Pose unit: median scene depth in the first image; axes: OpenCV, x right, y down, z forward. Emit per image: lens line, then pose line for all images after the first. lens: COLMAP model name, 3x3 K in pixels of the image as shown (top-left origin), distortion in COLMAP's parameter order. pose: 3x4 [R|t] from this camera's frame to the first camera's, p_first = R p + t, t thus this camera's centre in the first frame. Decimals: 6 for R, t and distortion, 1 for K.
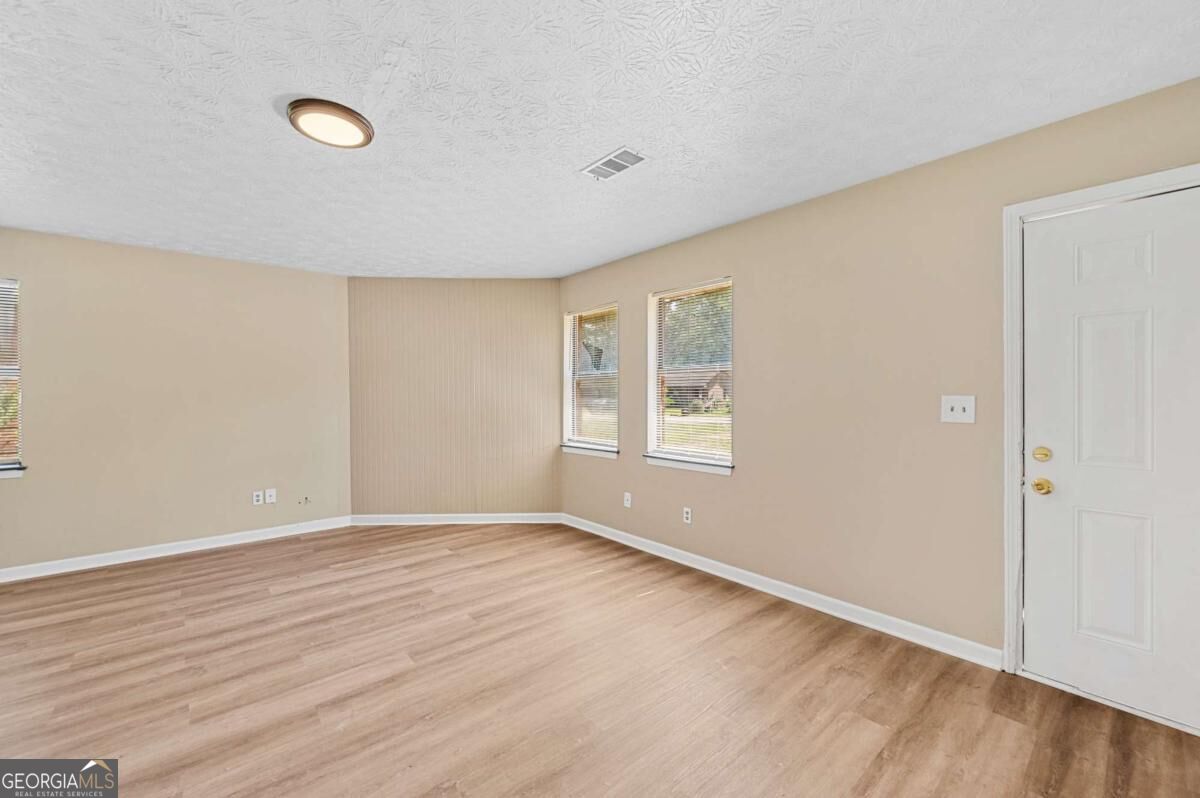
lens RADIAL K [[477.0, 0, 608.1], [0, 477.0, 400.0], [0, 0, 1]] dist [-0.003359, 0.000110]
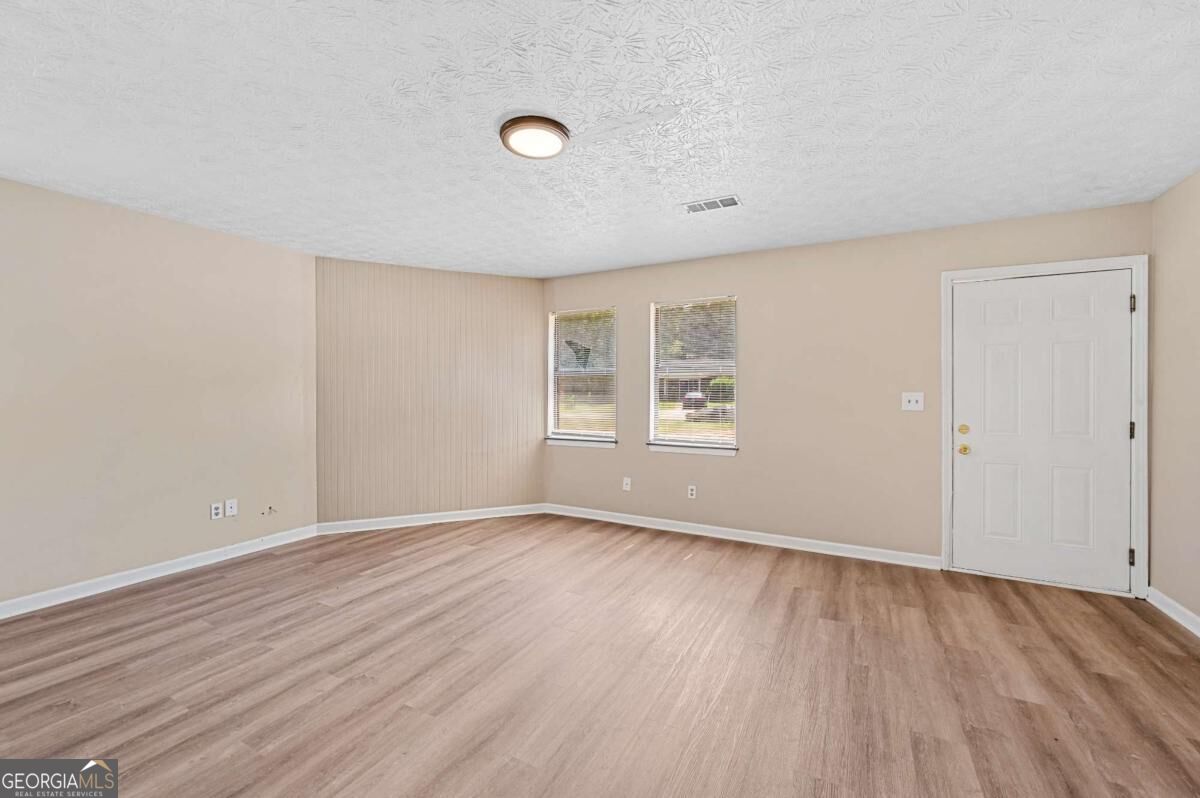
lens RADIAL K [[477.0, 0, 610.2], [0, 477.0, 392.4], [0, 0, 1]] dist [-0.003359, 0.000110]
pose [[0.931966, 0.005295, 0.362506, -0.532401], [-0.002311, 0.999960, -0.008665, 0.004778], [-0.362537, 0.007238, 0.931941, -0.043386]]
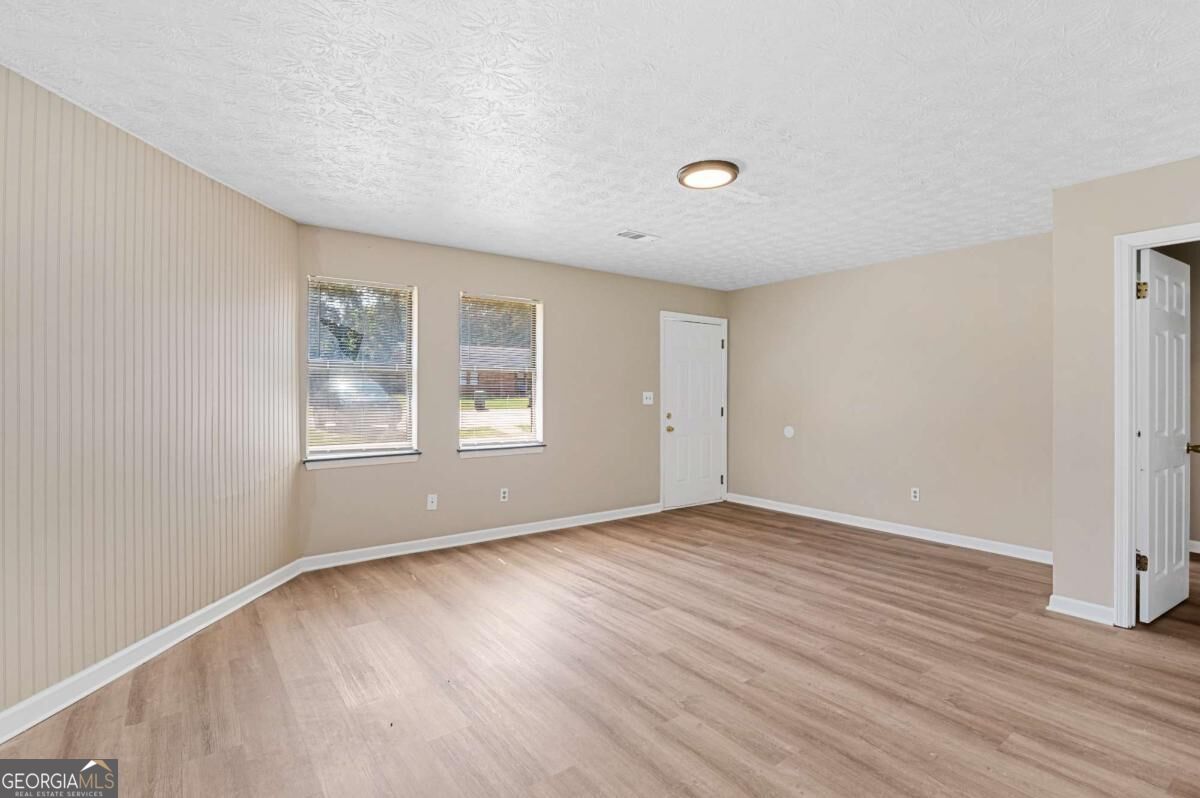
lens RADIAL K [[556.4, 0, 596.2], [0, 556.4, 393.6], [0, 0, 1]] dist [-0.005538, -0.000604]
pose [[0.090845, -0.000976, 0.995865, -1.346406], [0.007577, 0.999971, 0.000289, -0.002668], [-0.995836, 0.007519, 0.090850, 0.759771]]
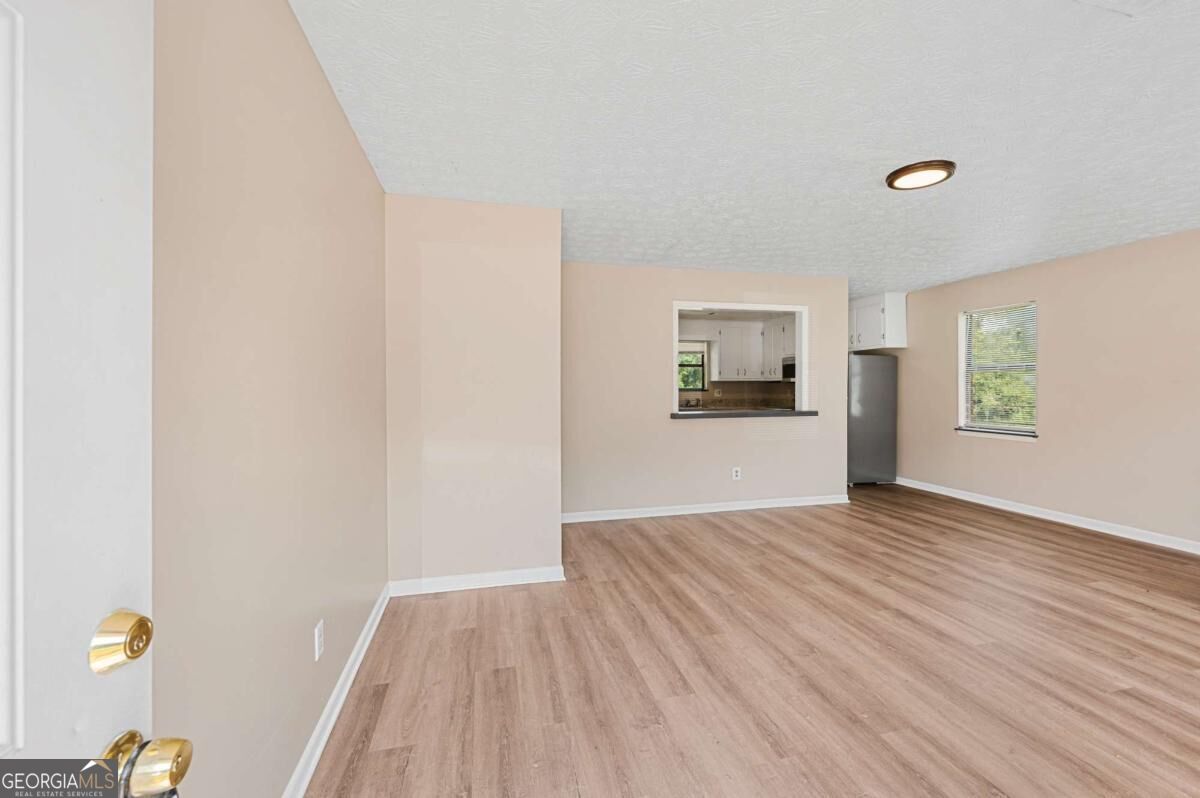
lens RADIAL K [[477.0, 0, 595.9], [0, 477.0, 394.1], [0, 0, 1]] dist [-0.003359, 0.000110]
pose [[-0.471633, 0.018766, -0.881595, 0.640025], [-0.002249, 0.999745, 0.022485, -0.010435], [0.881792, 0.012588, -0.471470, 0.544670]]
